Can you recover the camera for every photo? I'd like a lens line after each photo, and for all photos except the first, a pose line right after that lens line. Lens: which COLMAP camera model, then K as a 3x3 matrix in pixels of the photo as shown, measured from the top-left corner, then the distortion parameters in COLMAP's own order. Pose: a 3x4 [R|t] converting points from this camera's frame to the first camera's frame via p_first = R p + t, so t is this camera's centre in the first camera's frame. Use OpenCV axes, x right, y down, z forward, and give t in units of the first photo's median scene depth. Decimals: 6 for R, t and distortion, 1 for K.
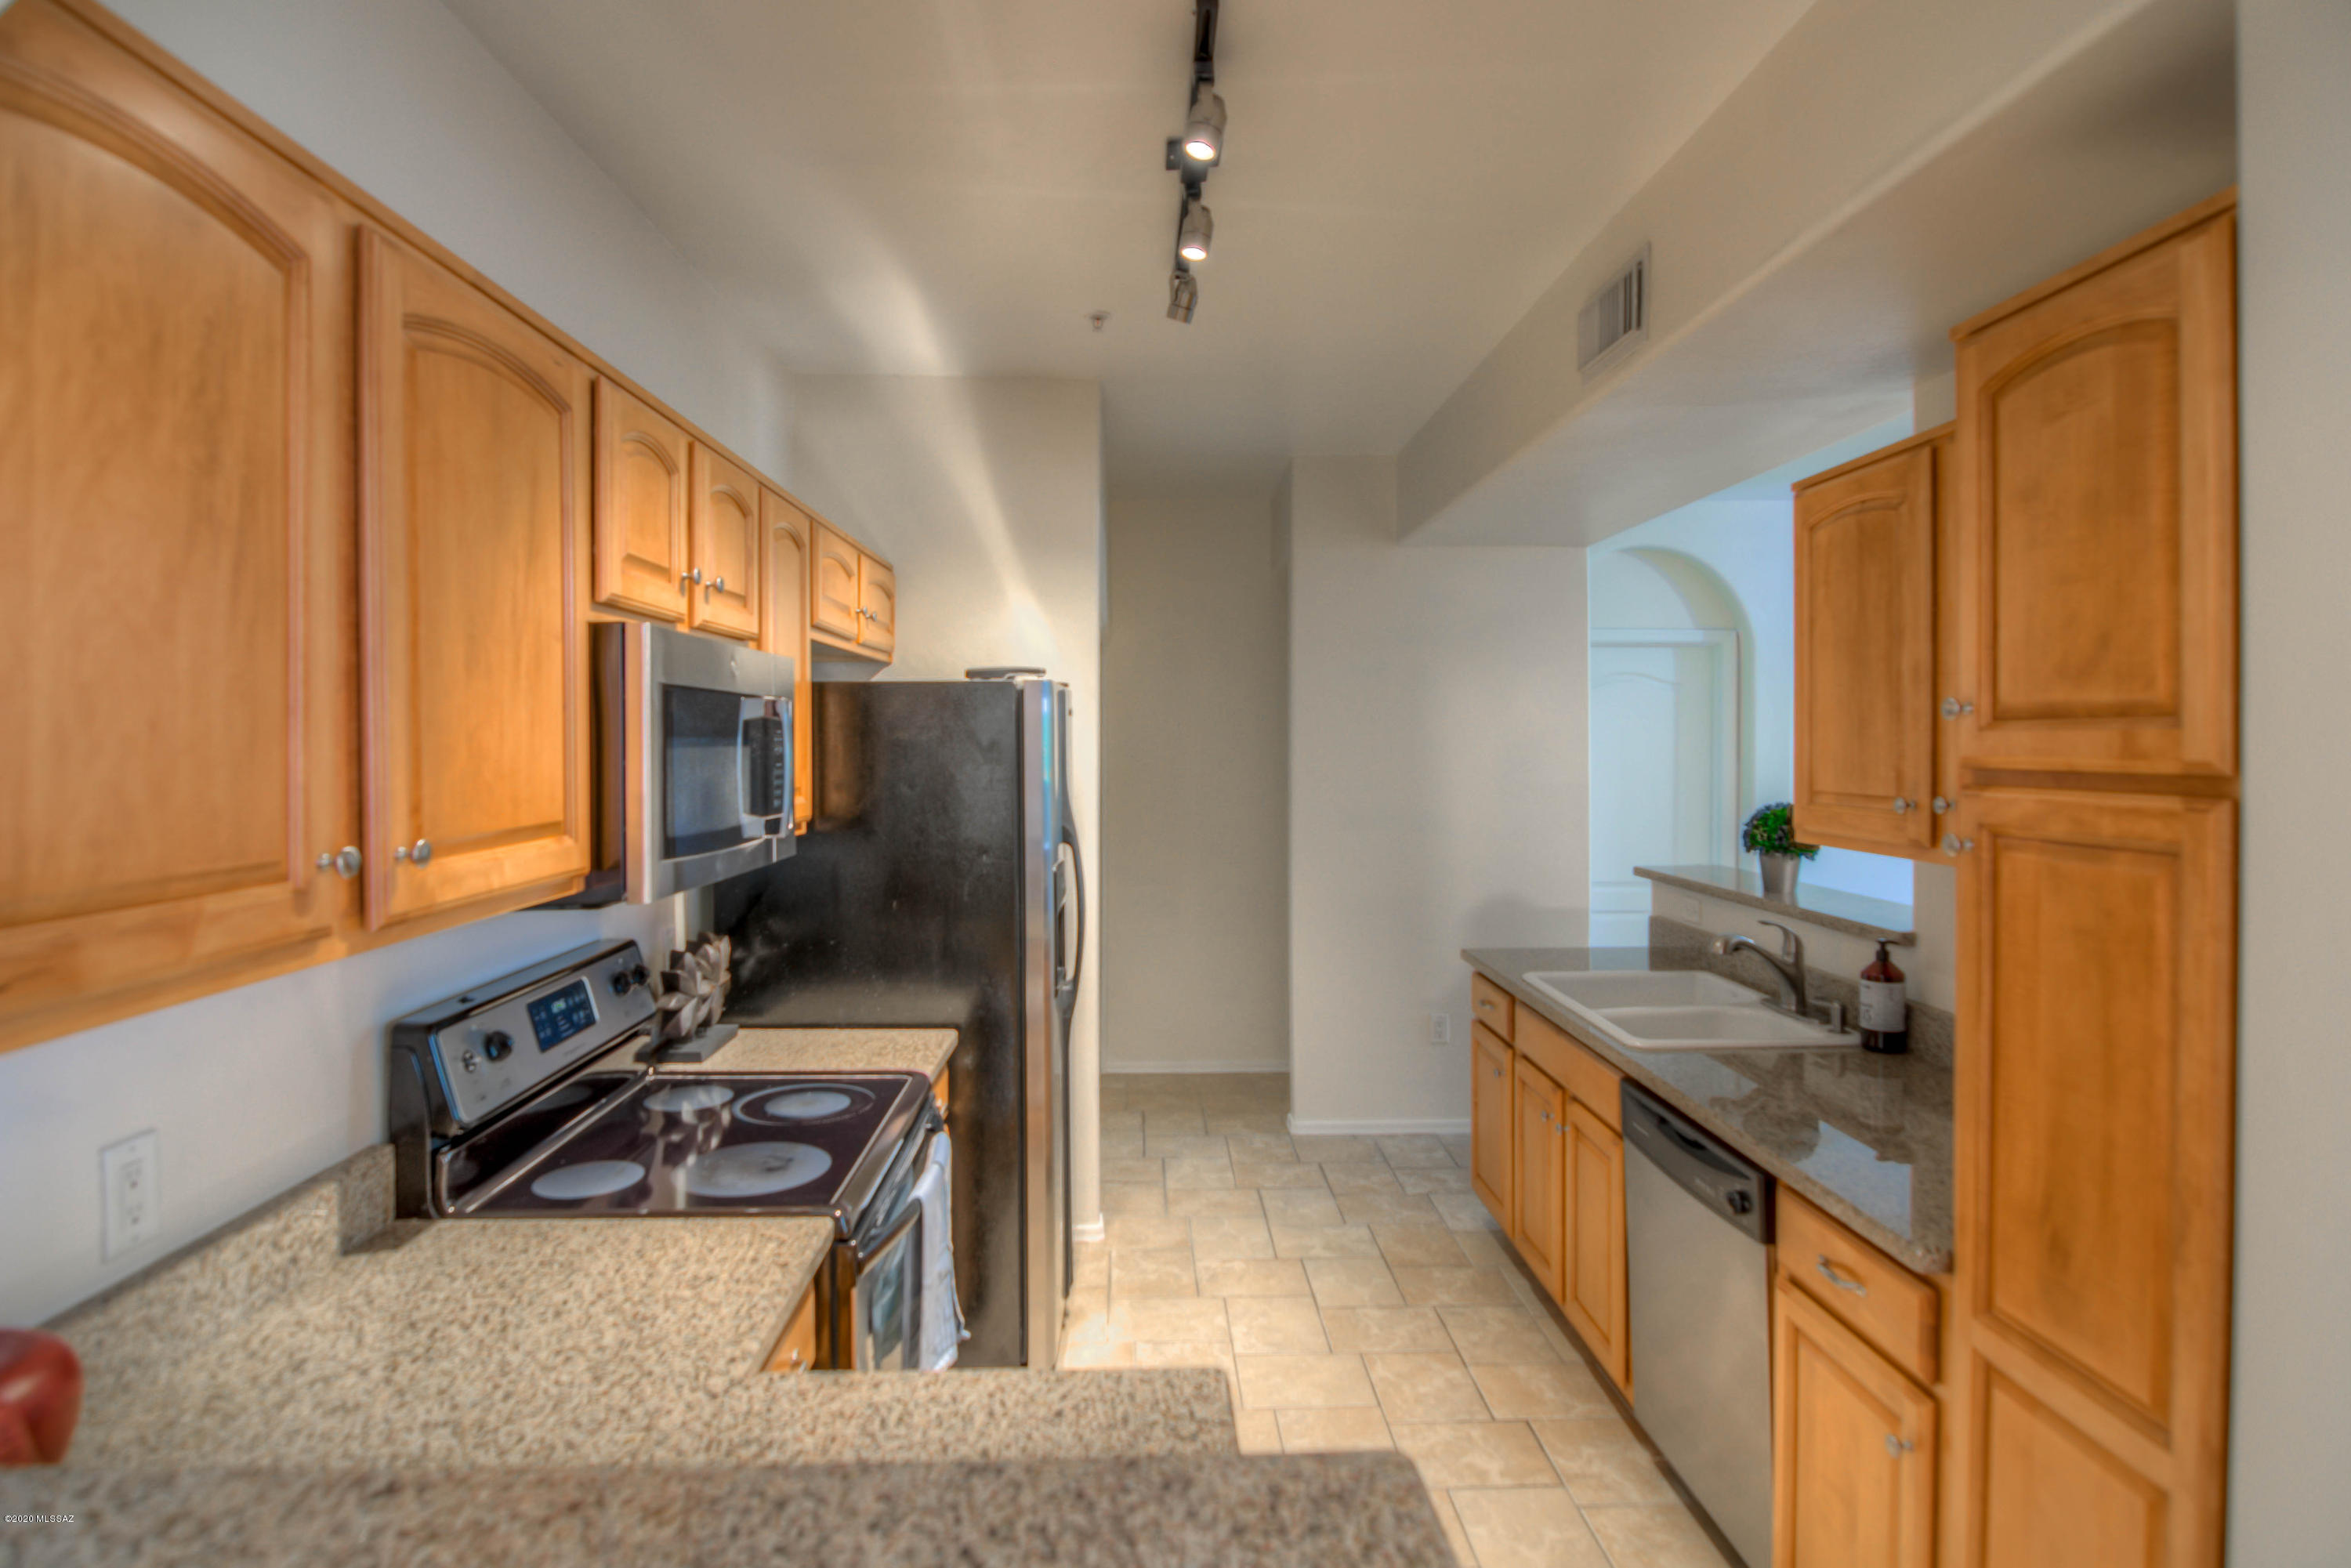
lens RADIAL K [[1214.9, 0, 1233.3], [0, 1214.9, 748.8], [0, 0, 1]] dist [-0.010196, -0.006752]
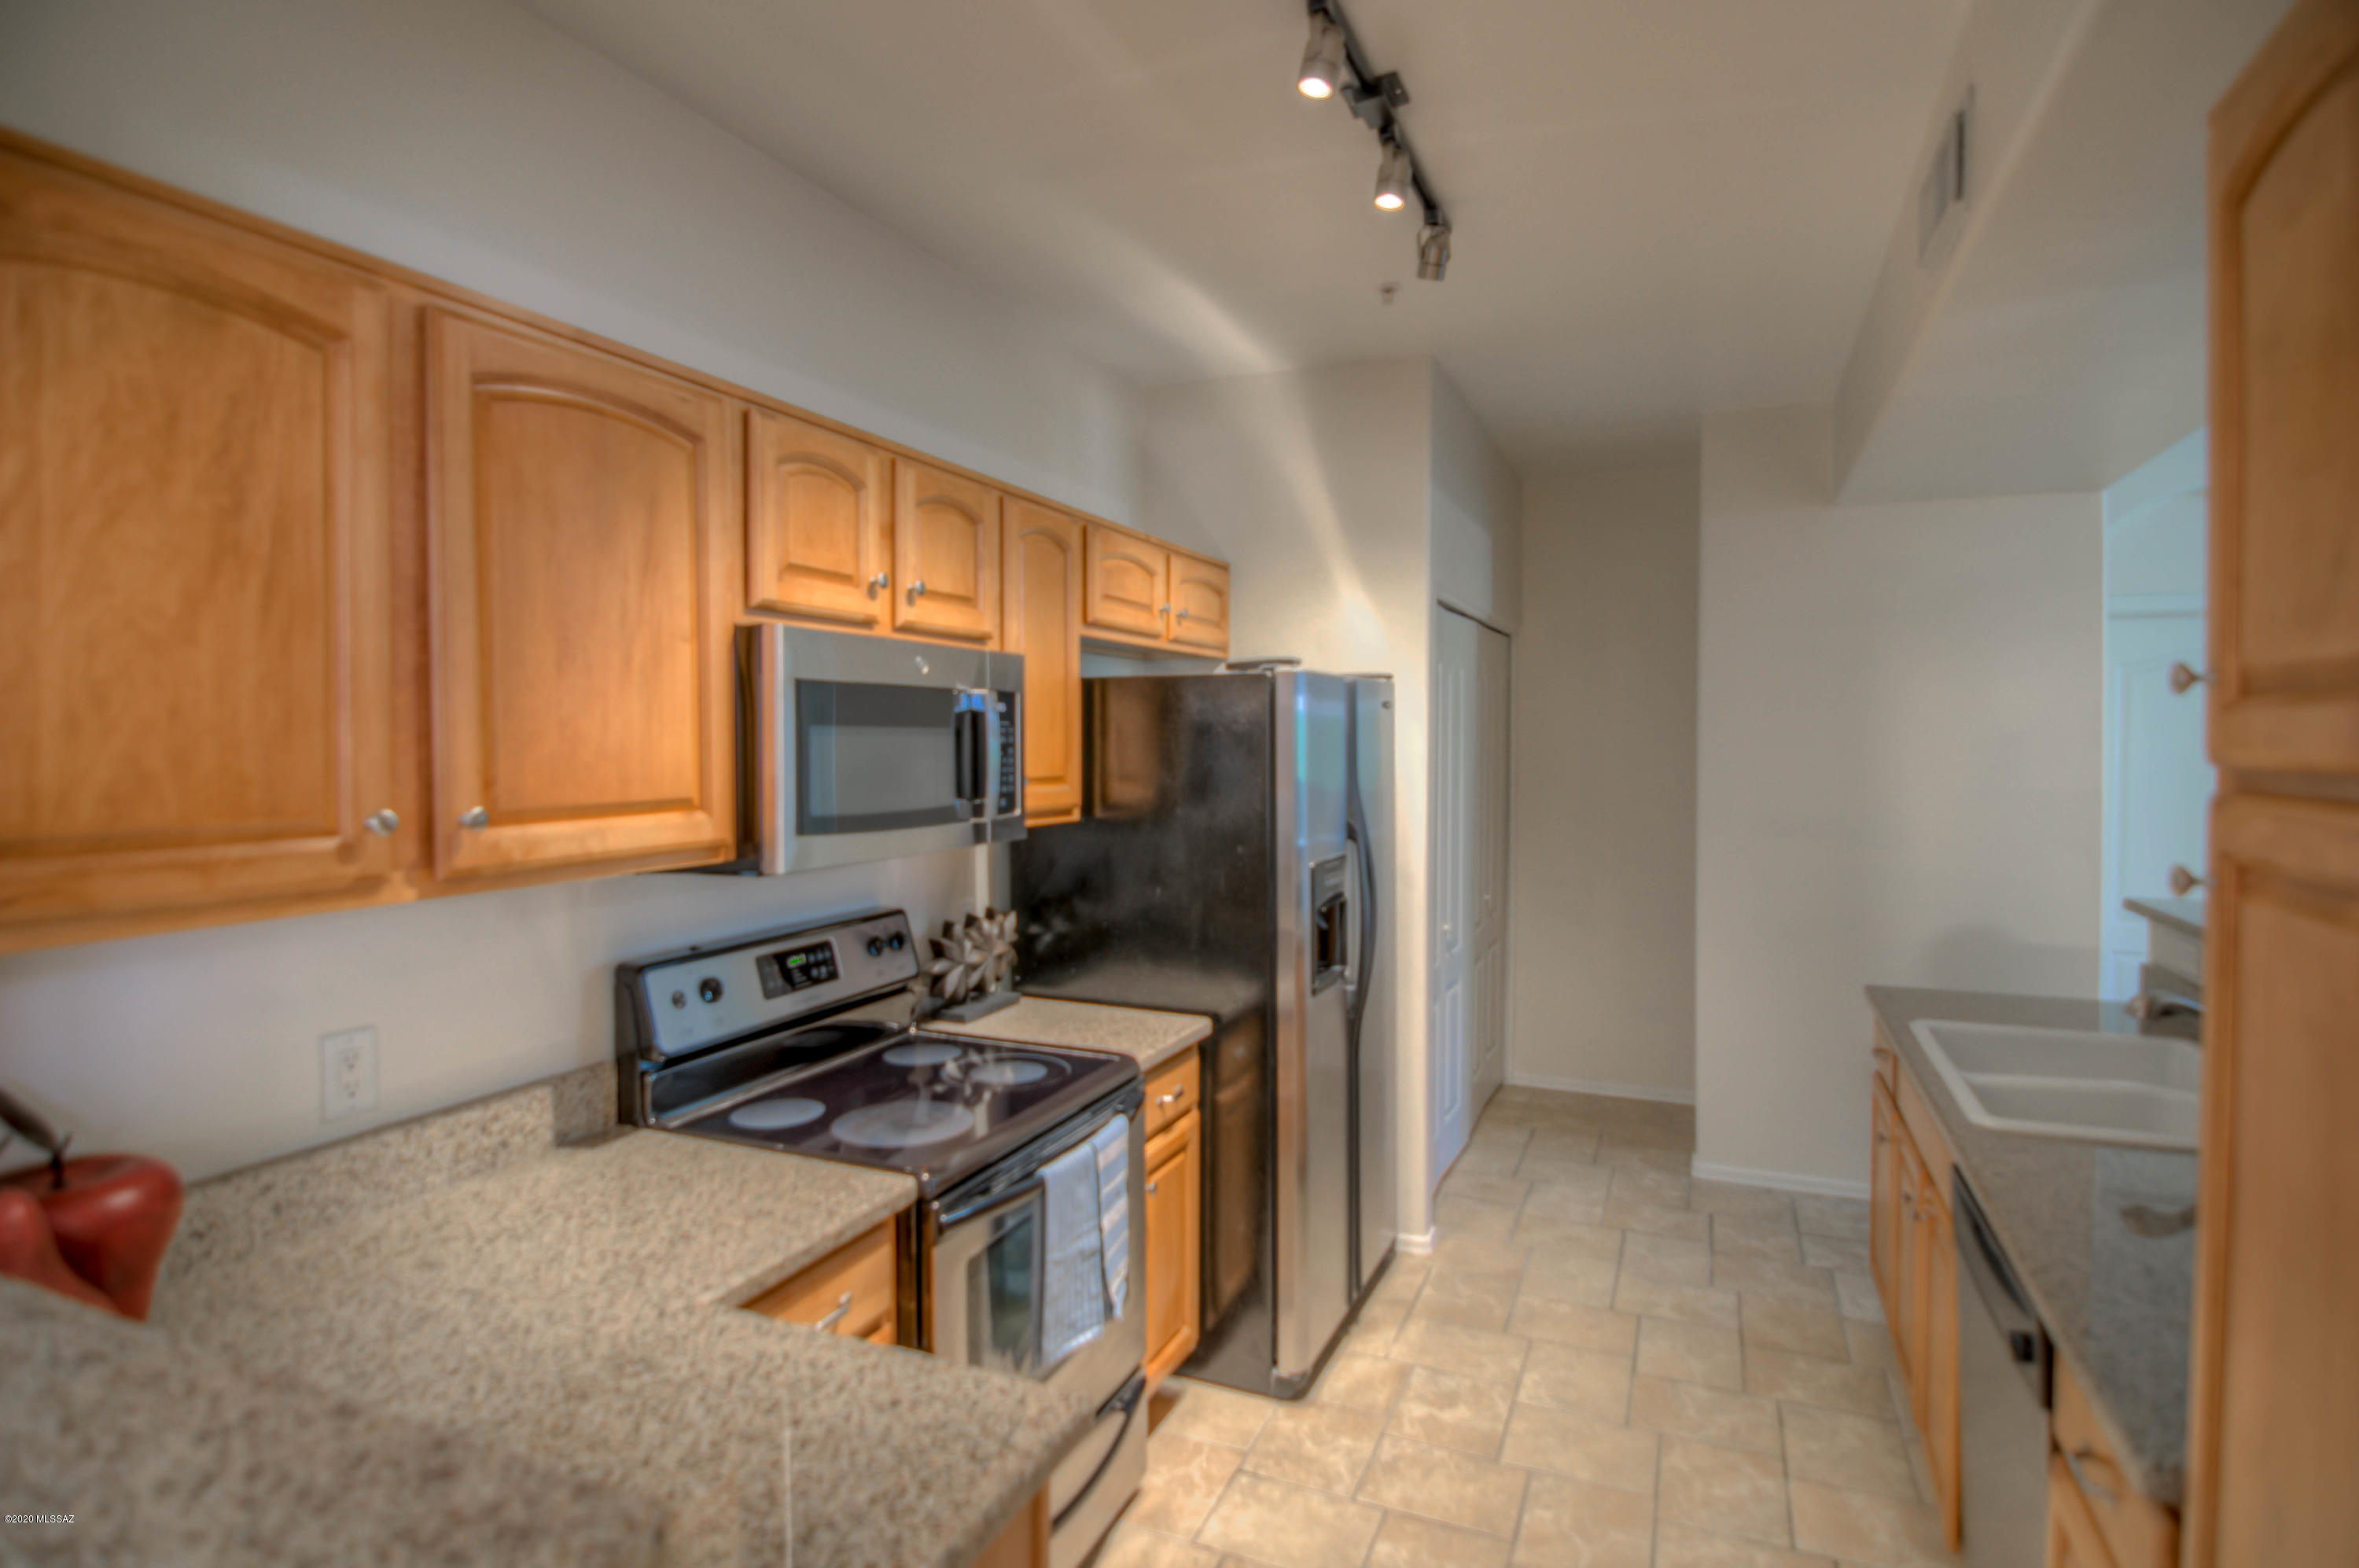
lens RADIAL K [[1219.1, 0, 1222.1], [0, 1219.1, 760.6], [0, 0, 1]] dist [-0.010196, -0.006752]
pose [[0.906783, 0.011251, -0.421448, 0.352290], [-0.006277, 0.999893, 0.013188, 0.004944], [0.421552, -0.009313, 0.906757, 0.146689]]
